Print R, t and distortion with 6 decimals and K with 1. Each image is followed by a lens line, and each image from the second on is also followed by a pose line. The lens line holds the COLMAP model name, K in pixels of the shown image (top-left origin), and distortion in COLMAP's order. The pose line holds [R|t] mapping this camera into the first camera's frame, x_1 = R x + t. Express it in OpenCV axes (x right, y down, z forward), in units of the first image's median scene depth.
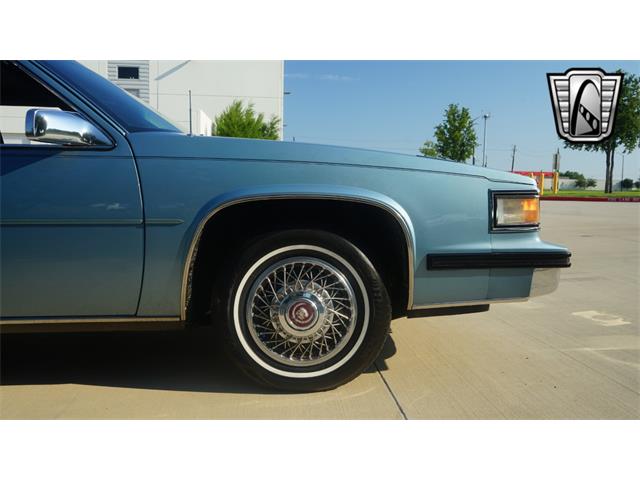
lens RADIAL K [[507.6, 0, 322.5], [0, 507.6, 240.8], [0, 0, 1]] dist [-0.011898, 0.007537]
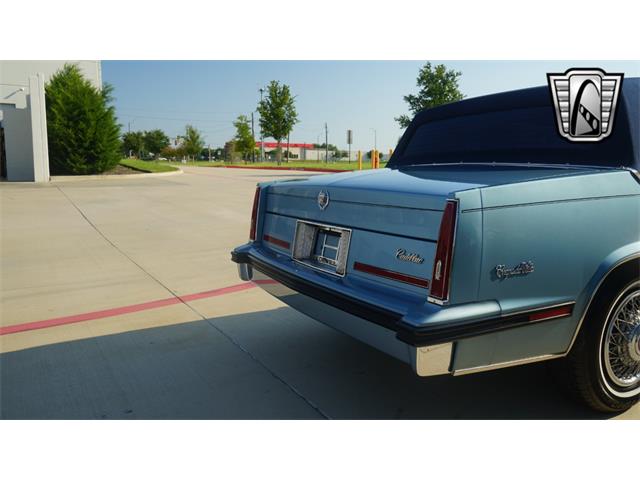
lens RADIAL K [[507.6, 0, 322.5], [0, 507.6, 240.8], [0, 0, 1]] dist [-0.011898, 0.007537]
pose [[0.897037, -0.073191, 0.435853, -2.463633], [0.048591, 0.996546, 0.067340, -0.142914], [-0.439276, -0.039228, 0.897495, 0.175862]]
